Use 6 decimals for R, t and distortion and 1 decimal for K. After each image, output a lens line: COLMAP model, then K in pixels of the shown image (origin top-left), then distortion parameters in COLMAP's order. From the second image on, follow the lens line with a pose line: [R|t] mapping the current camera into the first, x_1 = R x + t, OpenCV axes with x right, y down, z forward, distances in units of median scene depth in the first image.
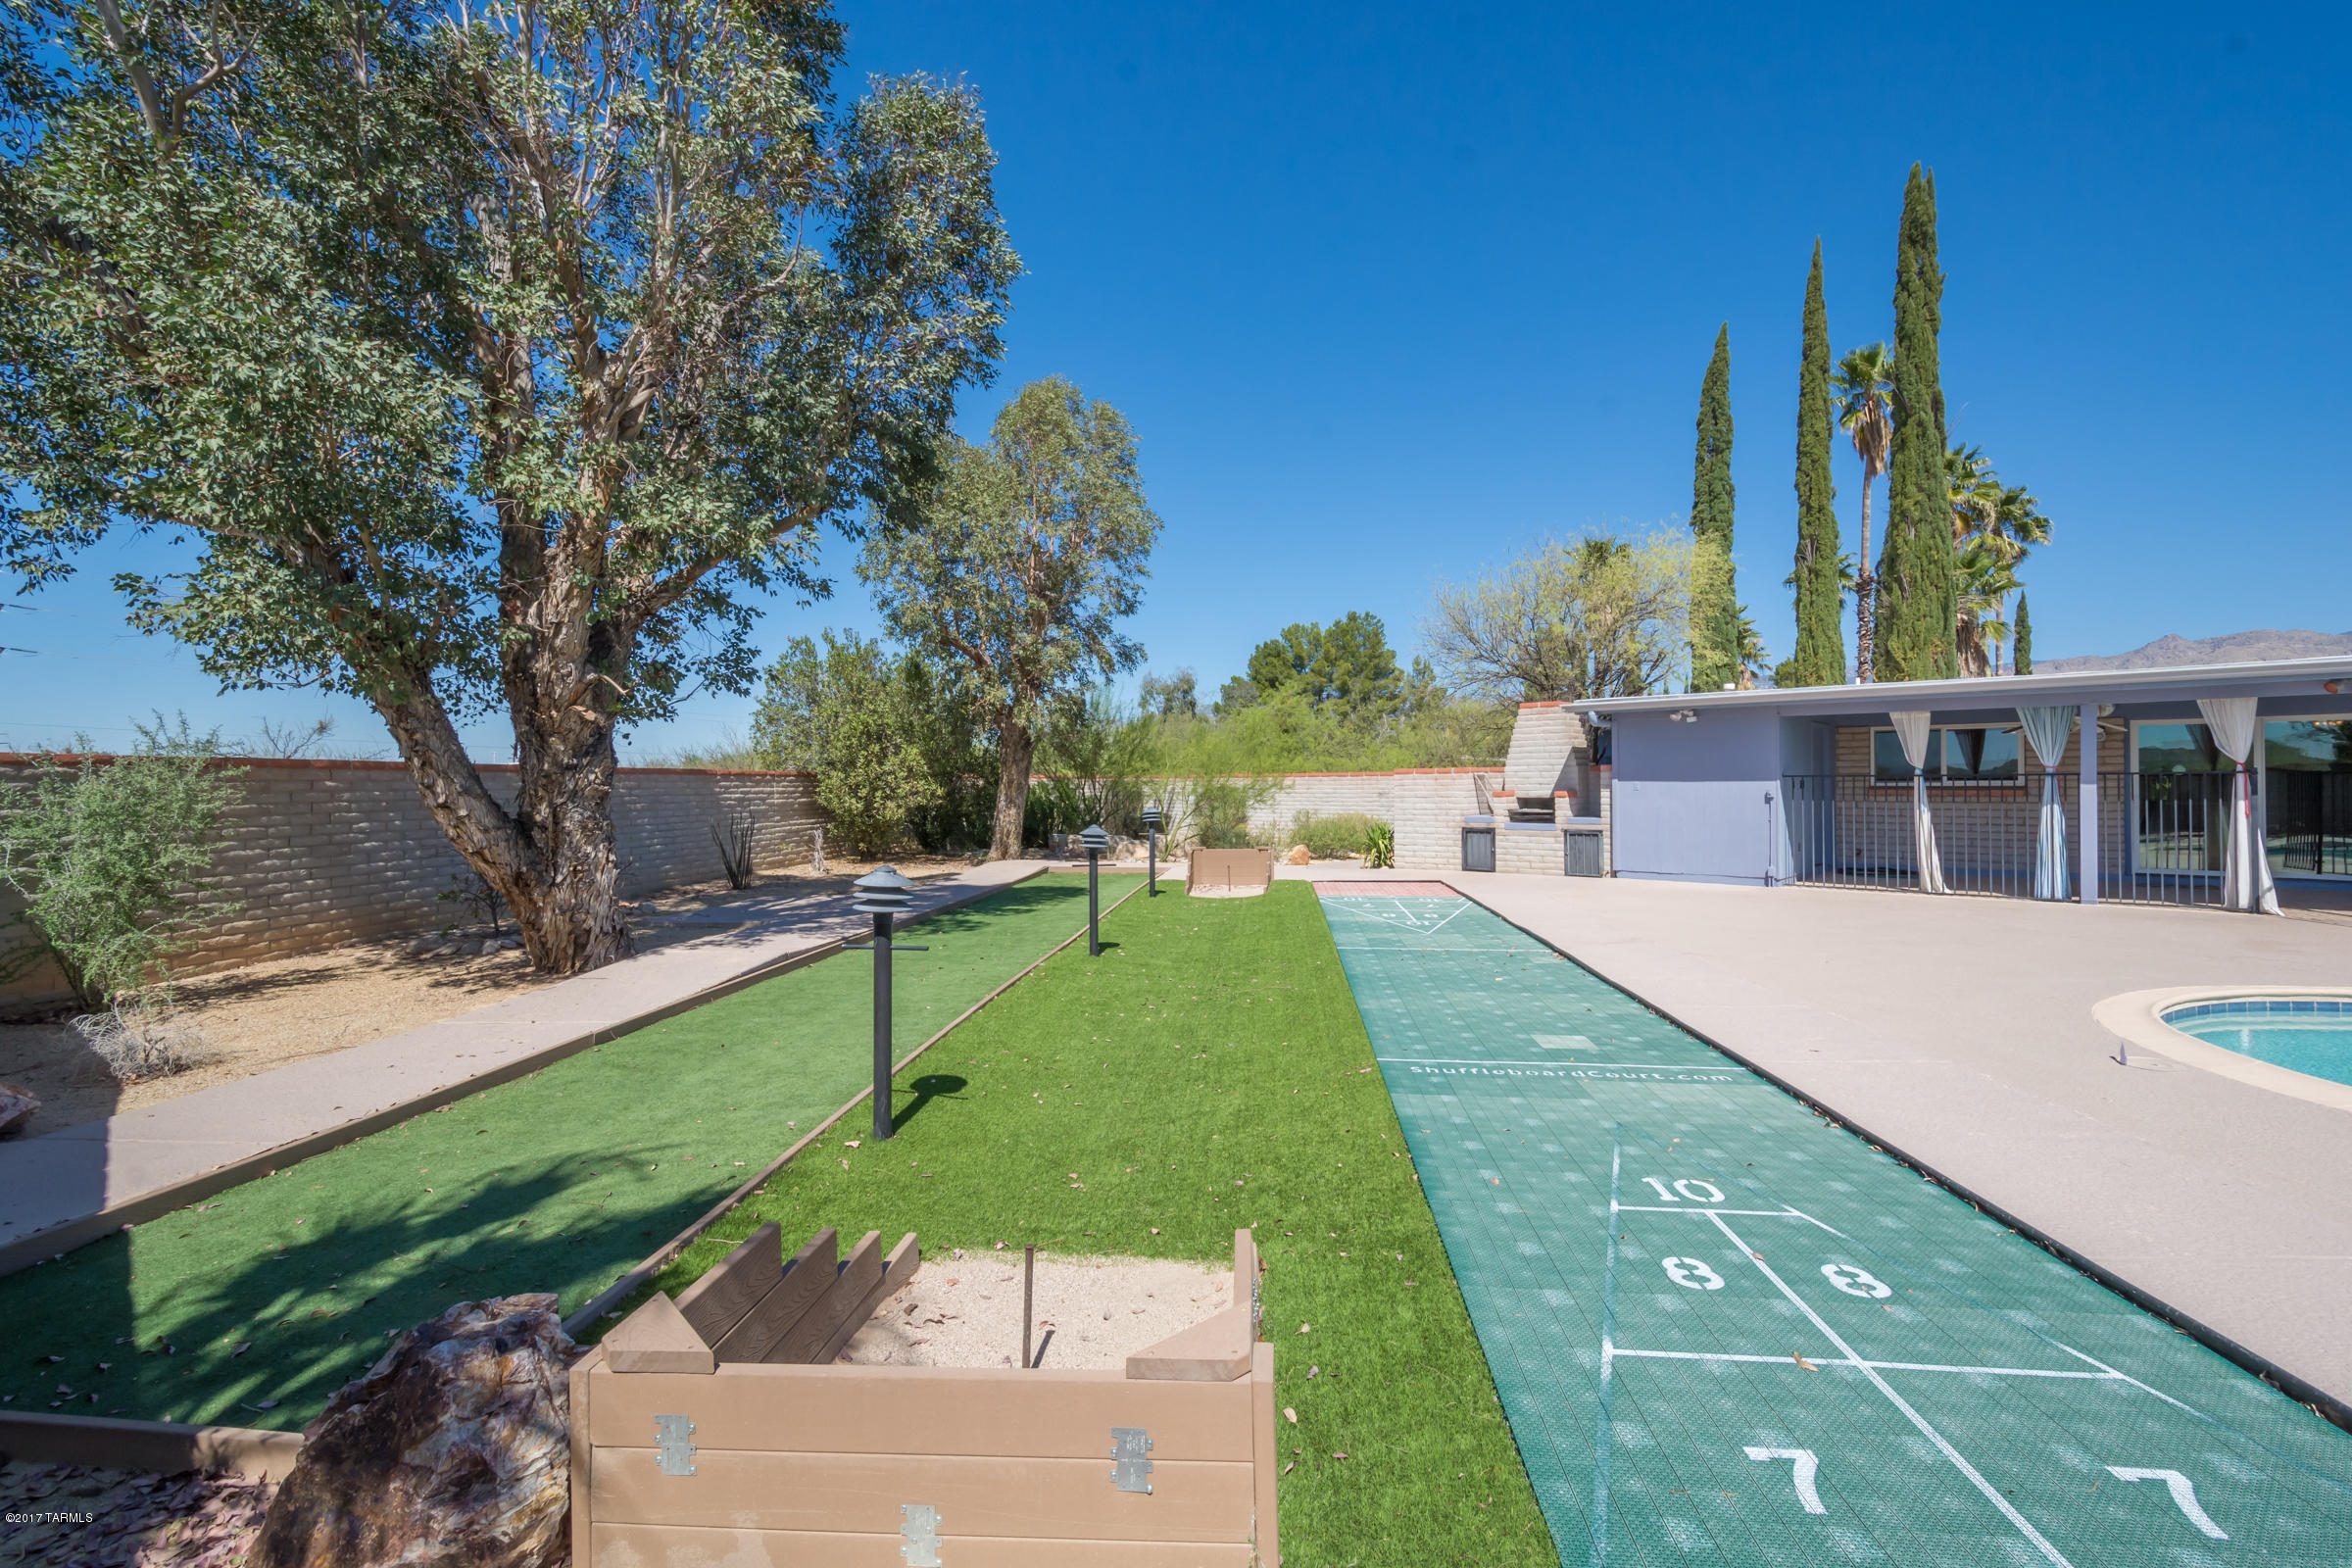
lens RADIAL K [[1041.9, 0, 1189.4], [0, 1041.9, 775.9], [0, 0, 1]] dist [0.011460, -0.000349]
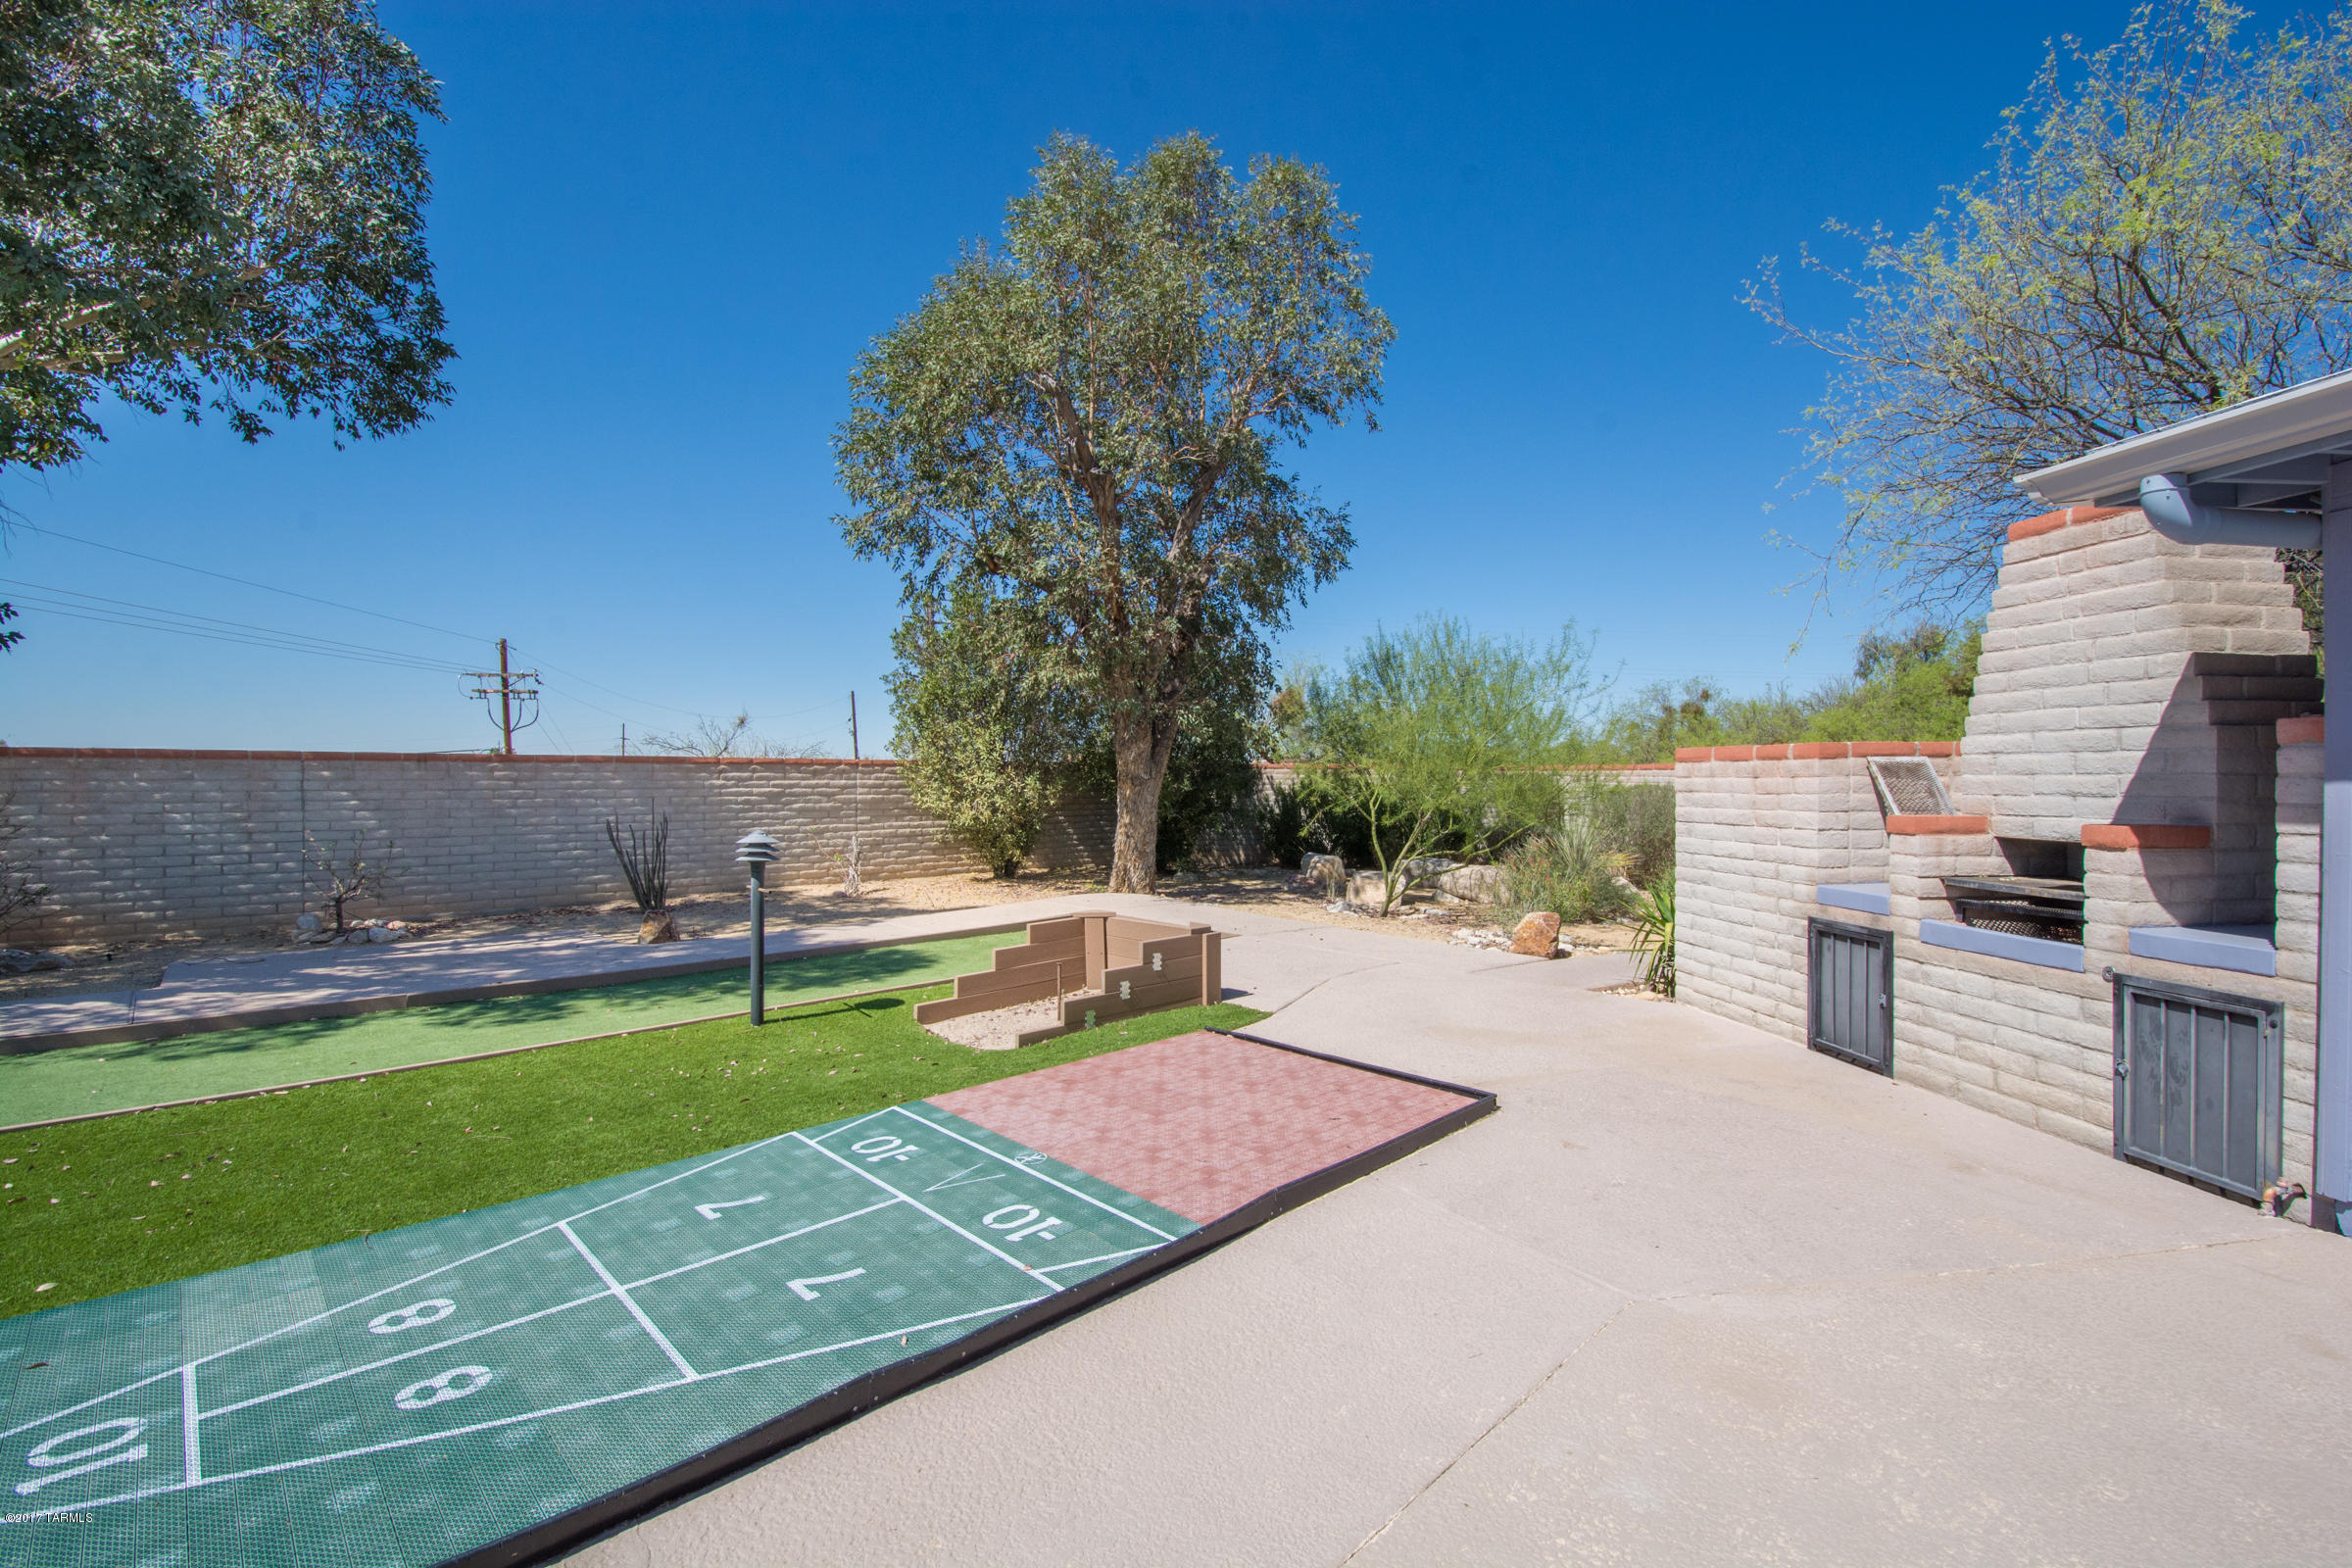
lens RADIAL K [[1030.3, 0, 1178.7], [0, 1030.3, 775.7], [0, 0, 1]] dist [-0.001642, -0.010747]
pose [[0.755978, 0.008089, -0.654548, 0.328295], [-0.003149, 0.999957, 0.008721, 0.000710], [0.654590, -0.004532, 0.755971, 0.617403]]
